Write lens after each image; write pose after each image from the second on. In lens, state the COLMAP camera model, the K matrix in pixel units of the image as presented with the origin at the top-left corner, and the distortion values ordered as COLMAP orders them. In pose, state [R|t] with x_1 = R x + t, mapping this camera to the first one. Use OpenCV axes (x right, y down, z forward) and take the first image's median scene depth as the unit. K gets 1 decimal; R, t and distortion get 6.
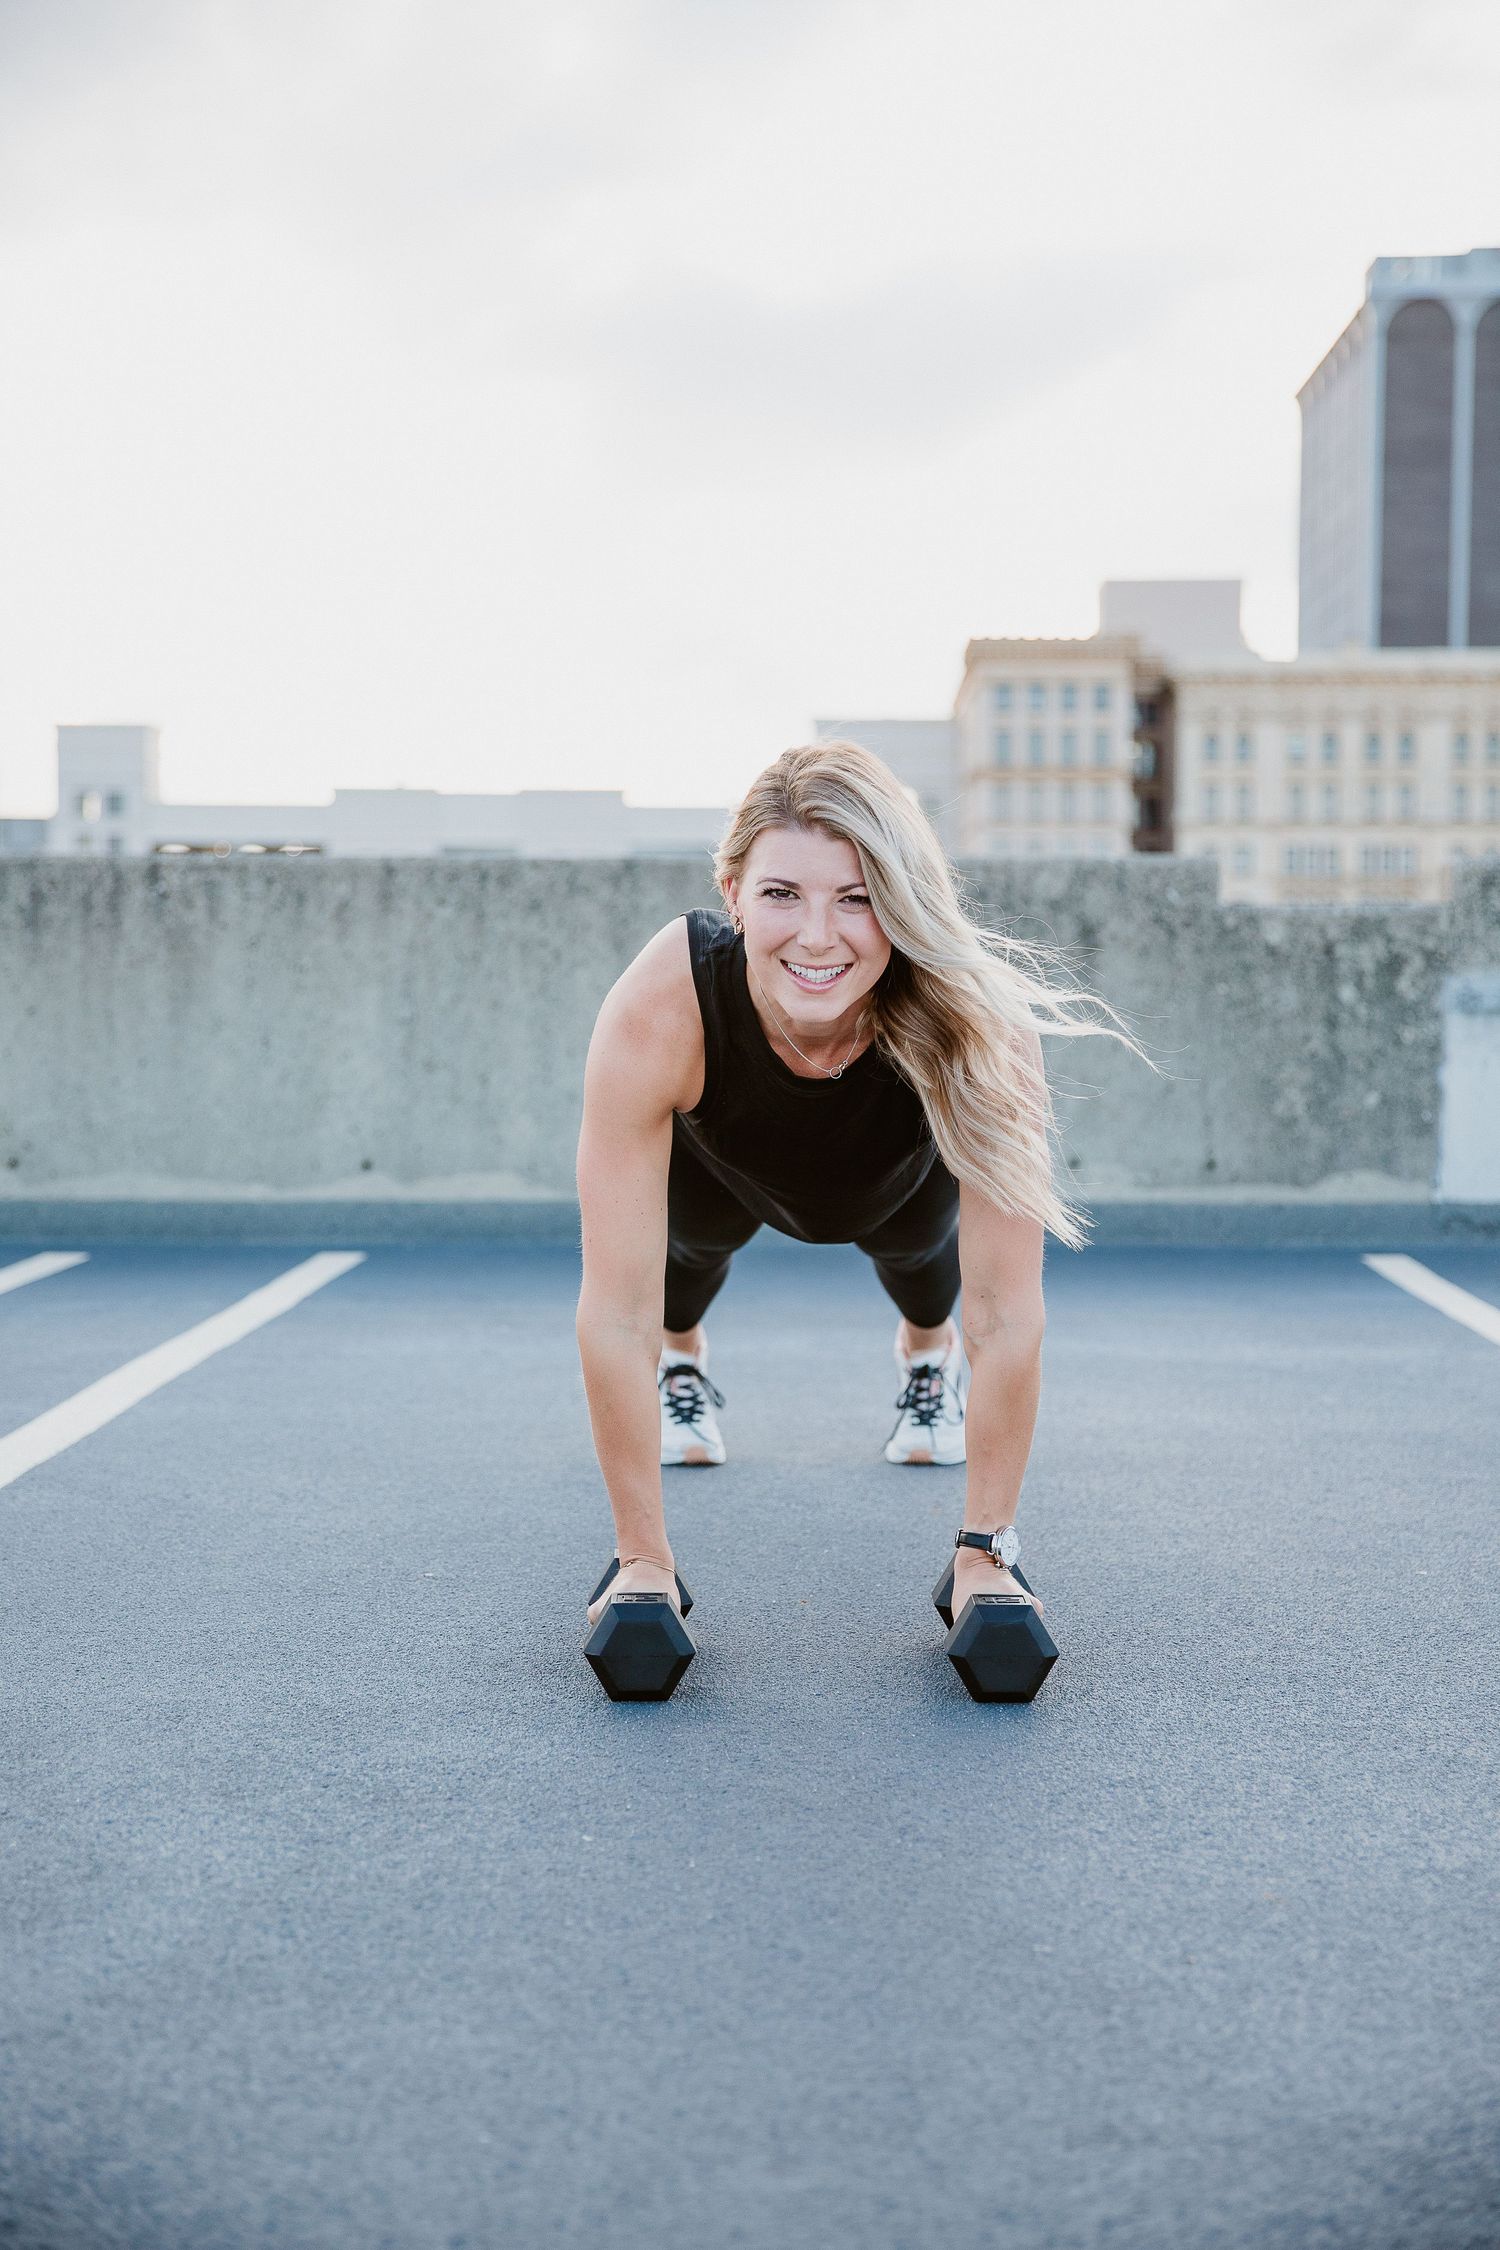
lens RADIAL K [[3102.8, 0, 800.0], [0, 3102.8, 1166.3], [0, 0, 1]] dist [0.112650, 0.000000]
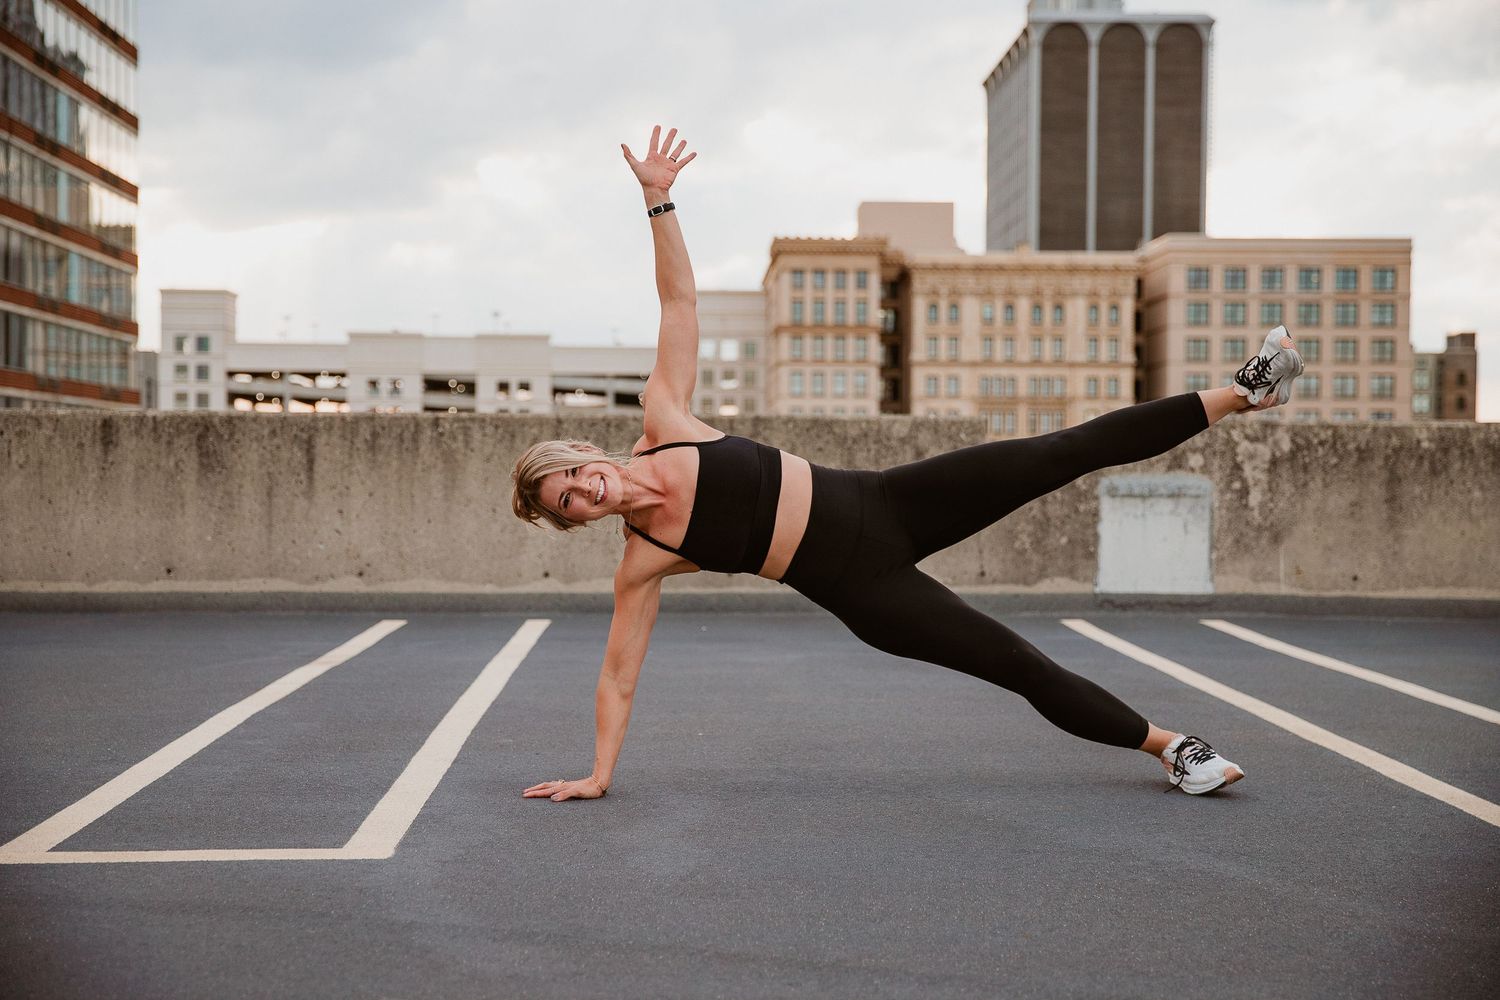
lens RADIAL K [[2068.6, 0, 773.5], [0, 2068.6, 593.9], [0, 0, 1]] dist [0.112650, 0.000000]
pose [[0.998342, -0.001317, 0.057543, -0.072964], [0.001028, 0.999987, 0.005060, 0.005305], [-0.057549, -0.004992, 0.998330, -0.287983]]
